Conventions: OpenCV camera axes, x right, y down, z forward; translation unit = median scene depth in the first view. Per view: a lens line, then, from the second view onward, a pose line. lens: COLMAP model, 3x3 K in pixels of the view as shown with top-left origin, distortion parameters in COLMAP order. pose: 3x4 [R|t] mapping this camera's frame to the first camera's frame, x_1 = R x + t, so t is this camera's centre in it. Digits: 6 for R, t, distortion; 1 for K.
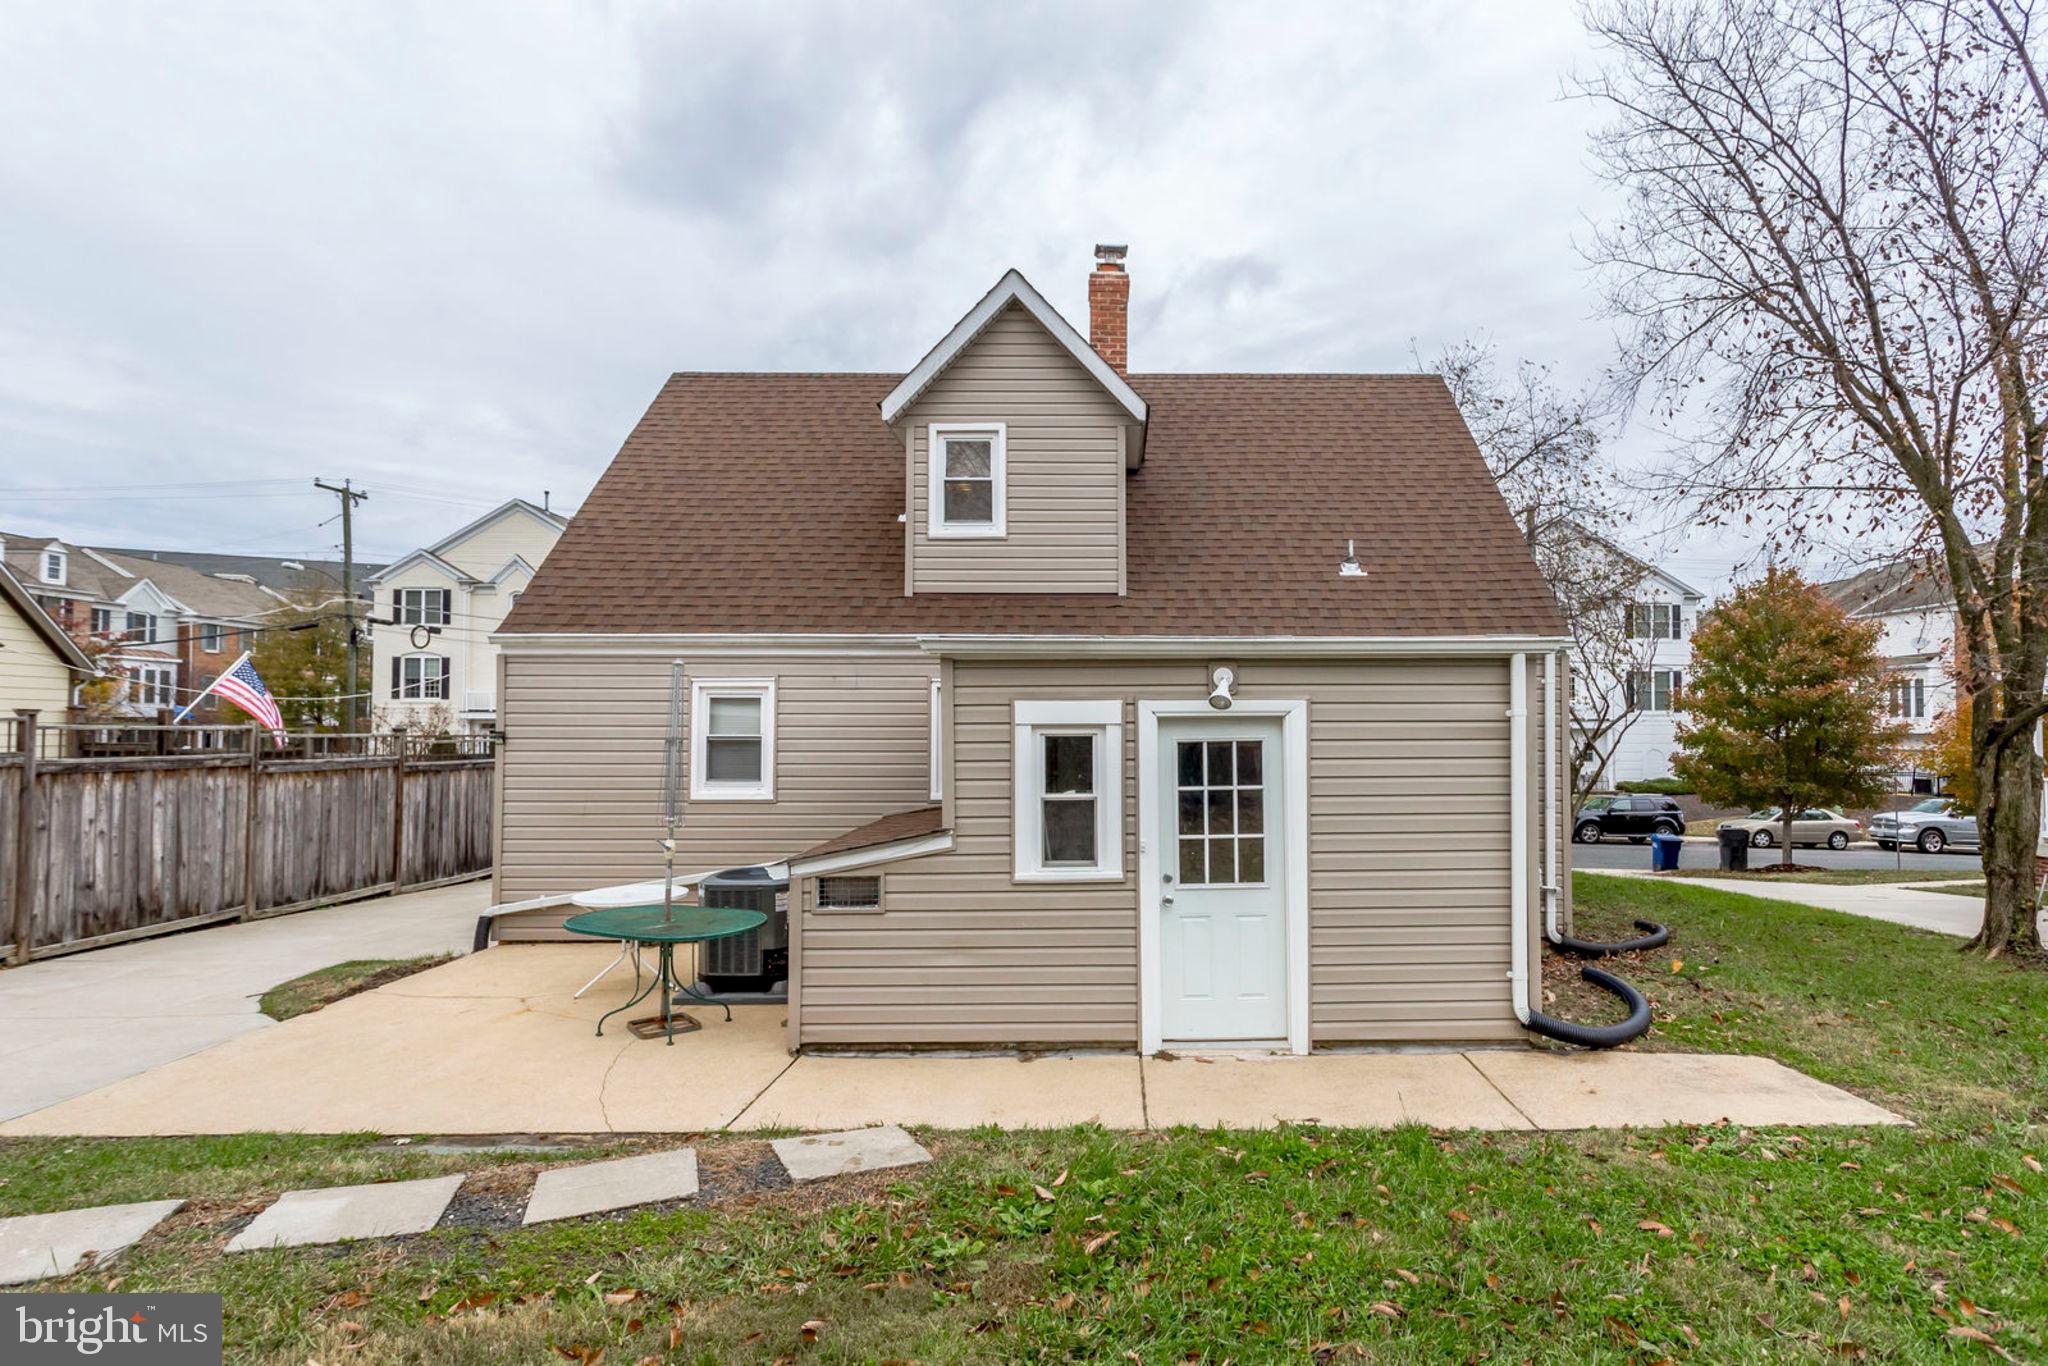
lens RADIAL K [[1003.5, 0, 1144.5], [0, 1003.5, 707.1], [0, 0, 1]] dist [0.002849, 0.000166]
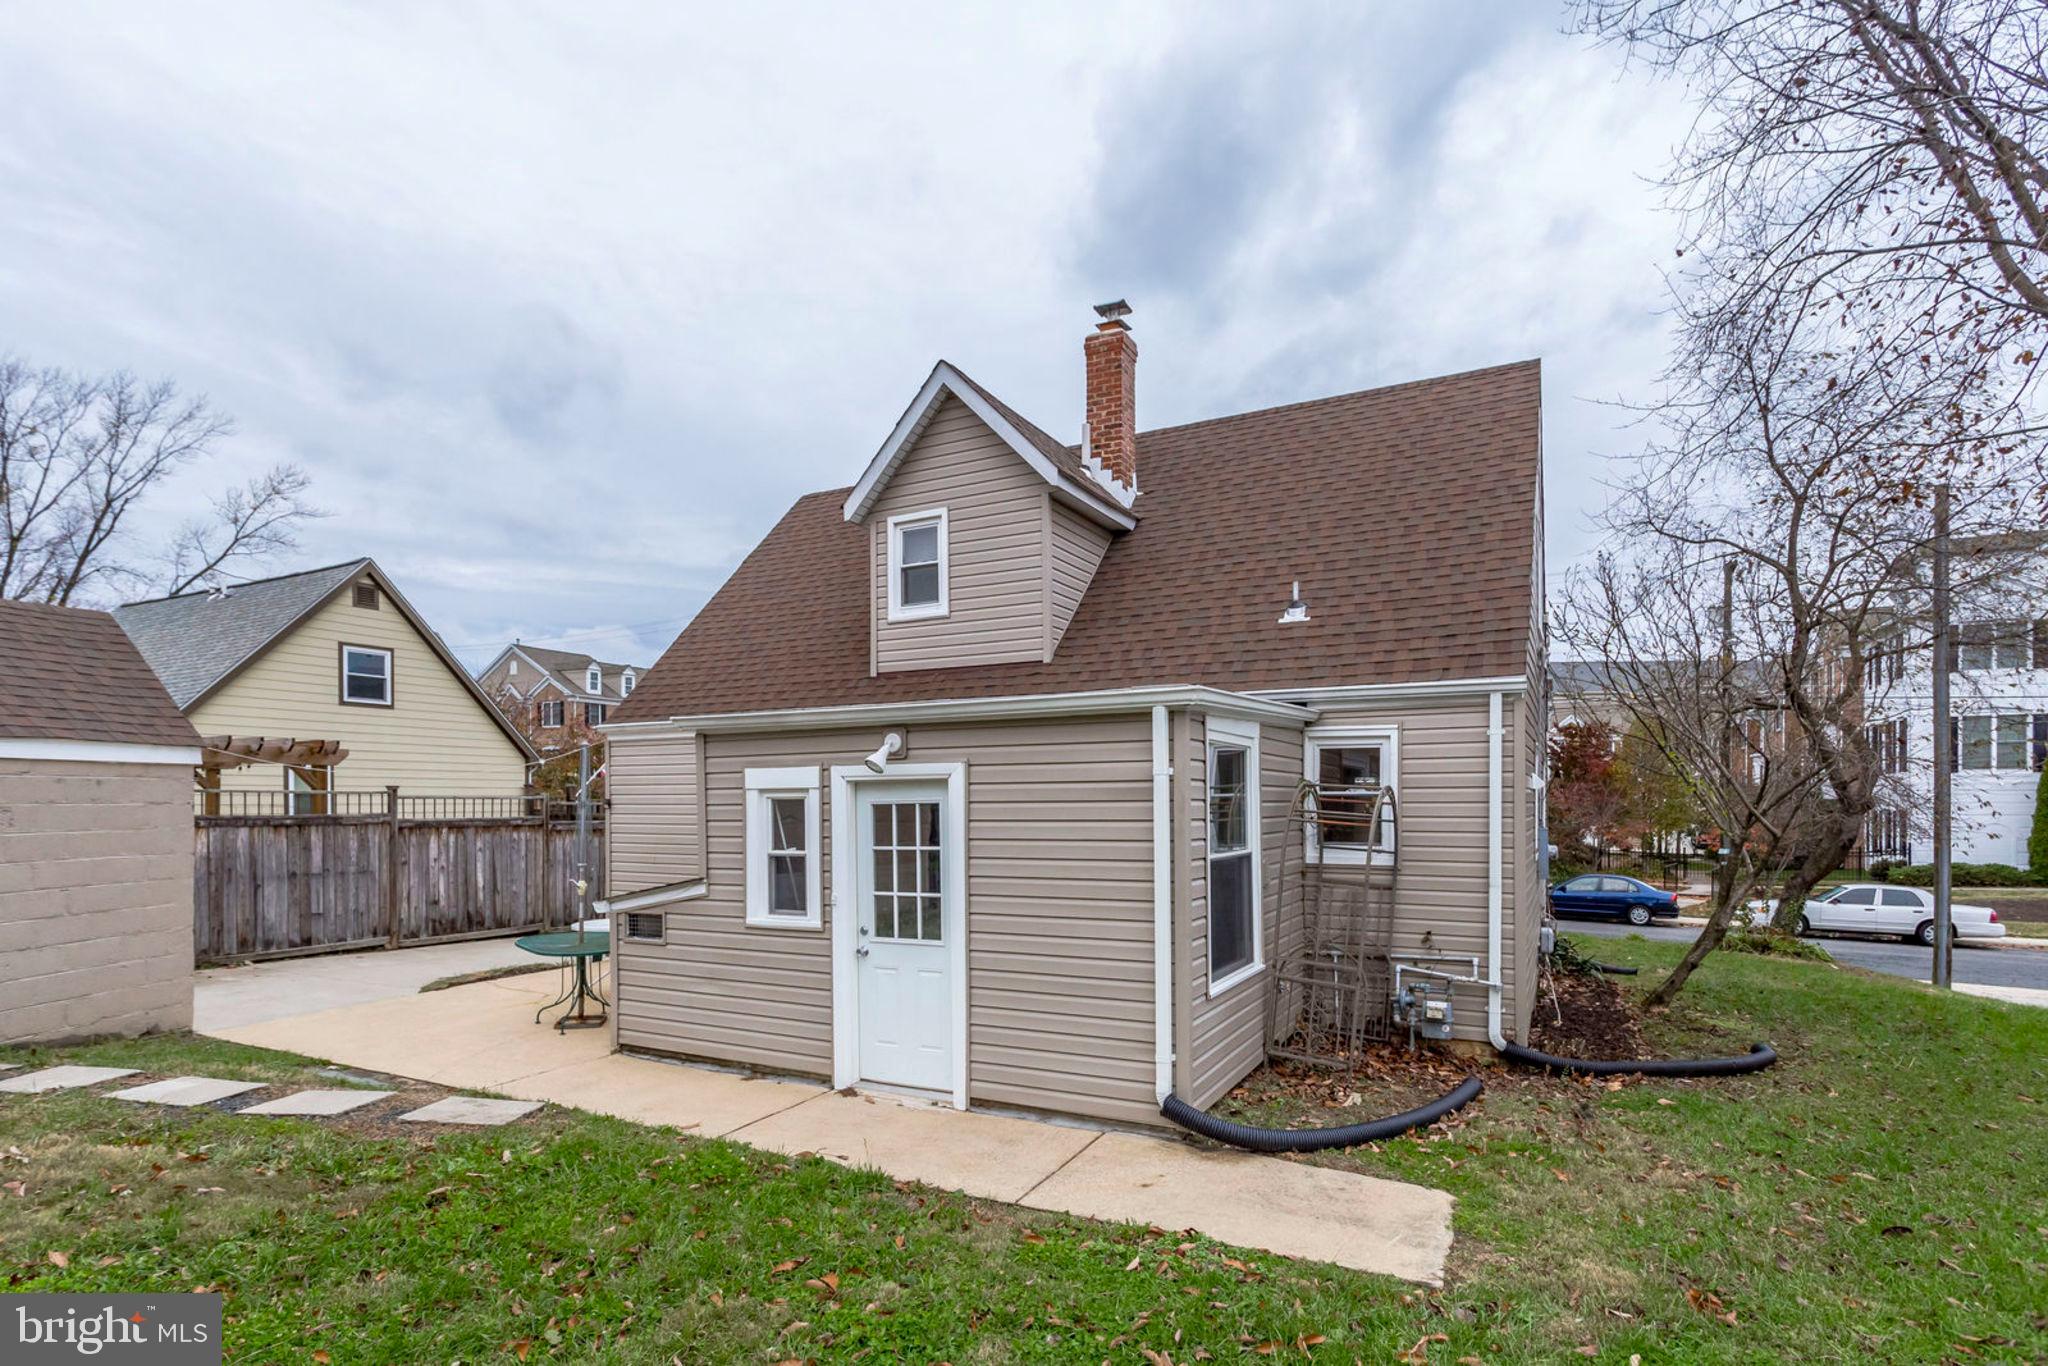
lens RADIAL K [[1020.7, 0, 1019.6], [0, 1020.7, 809.0], [0, 0, 1]] dist [0.000341, 0.000065]
pose [[0.876259, 0.000484, -0.481840, 0.694387], [0.014514, 0.999519, 0.027399, 0.012214], [0.481621, -0.031002, 0.875831, 0.124892]]
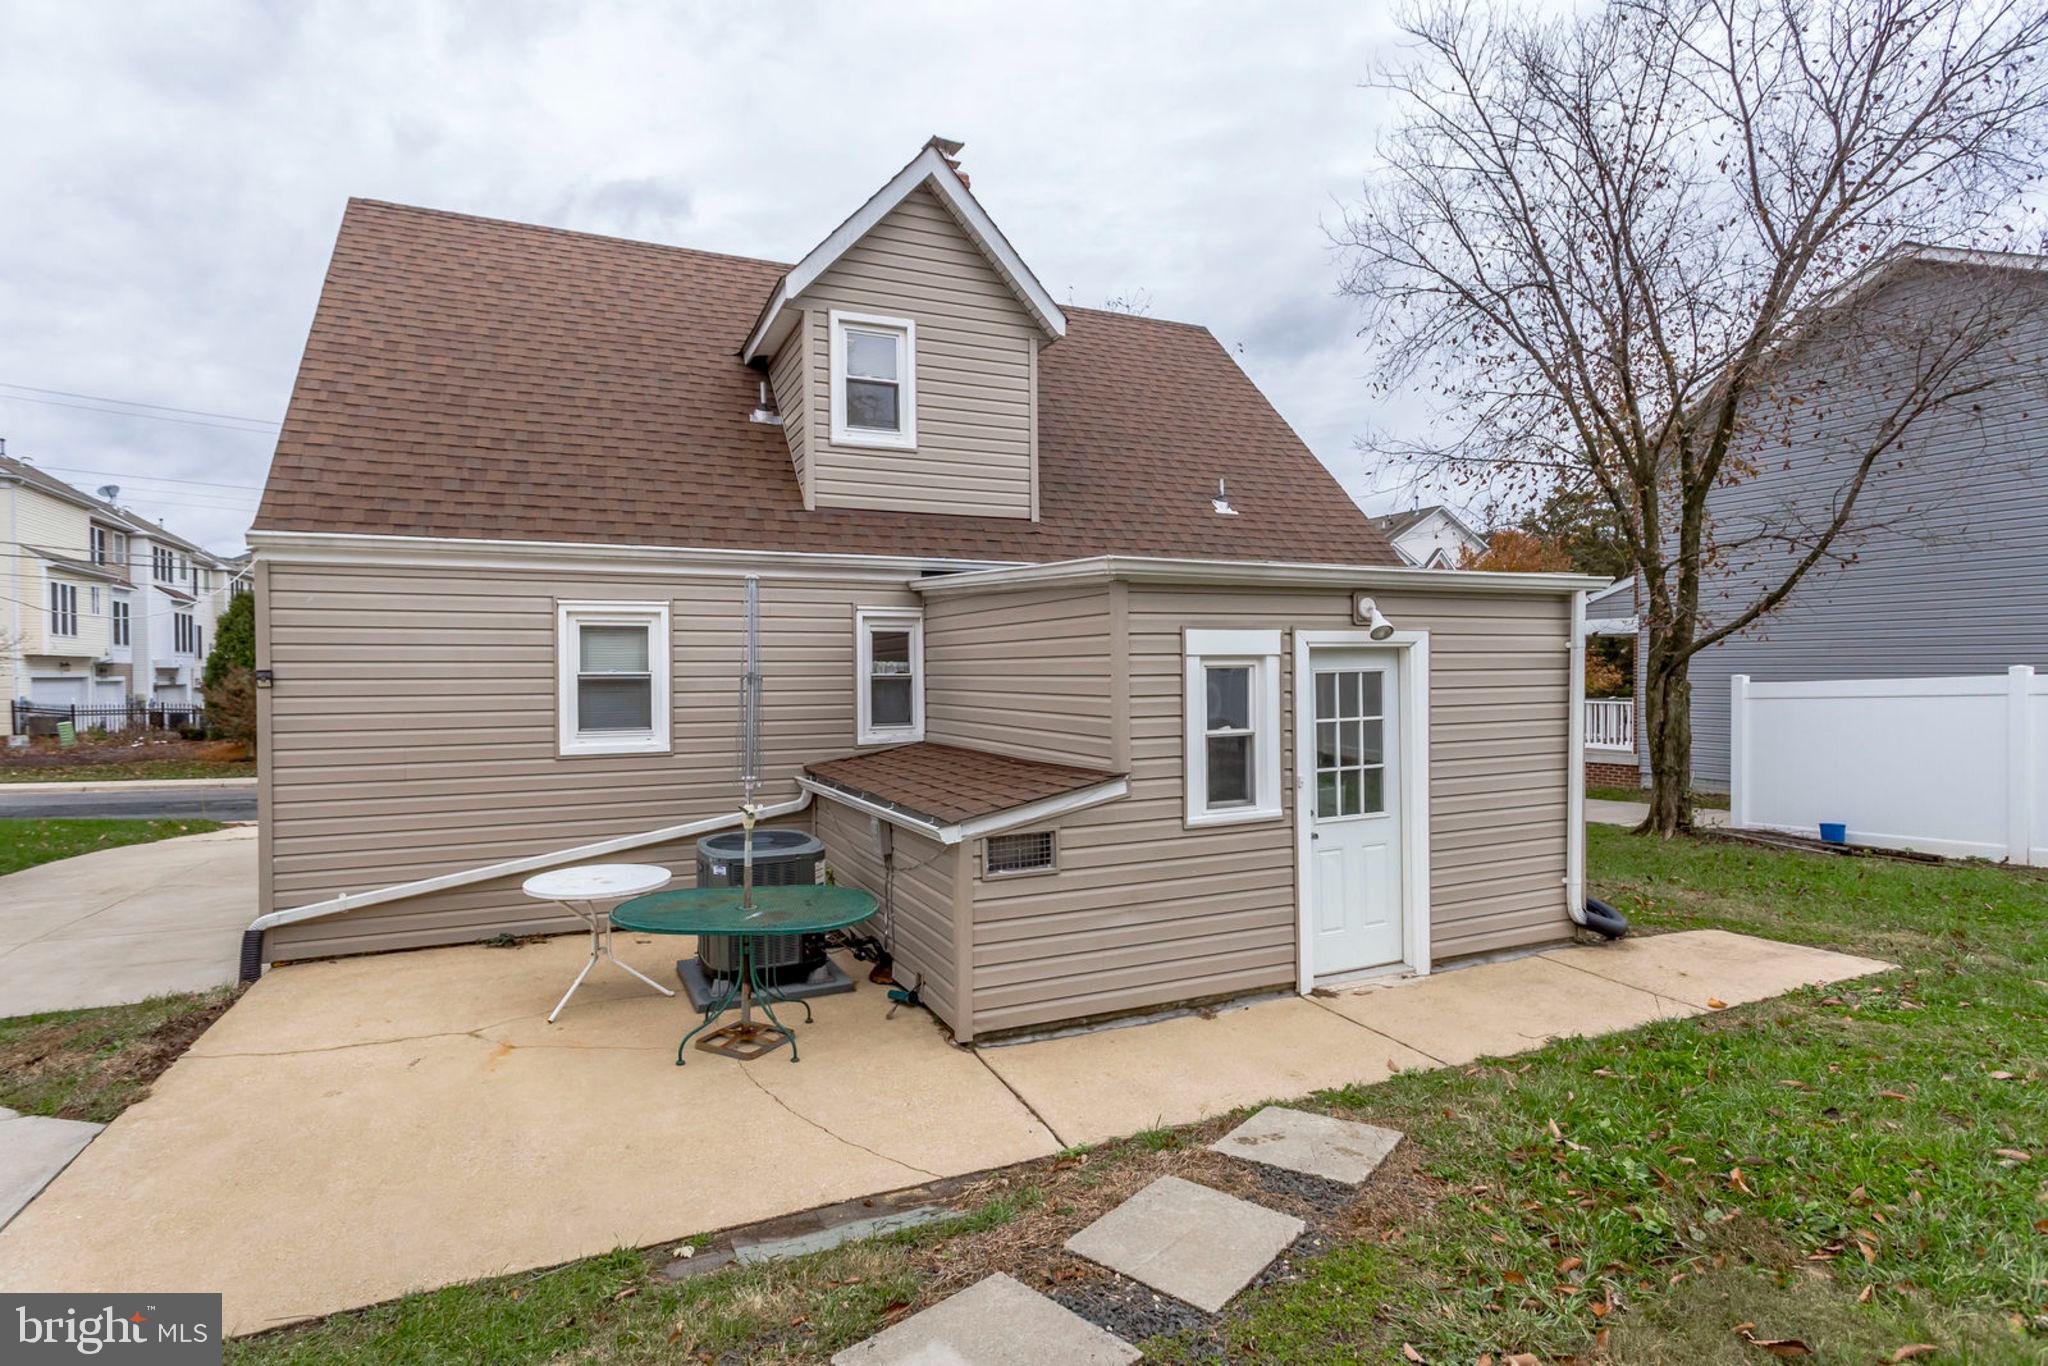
lens RADIAL K [[982.8, 0, 1024.0], [0, 982.8, 683.0], [0, 0, 1]] dist [0.001329, 0.000199]
pose [[0.925488, -0.011824, 0.378593, -0.591275], [-0.002459, 0.999304, 0.037220, 0.009085], [-0.378770, -0.035378, 0.924814, 0.224801]]
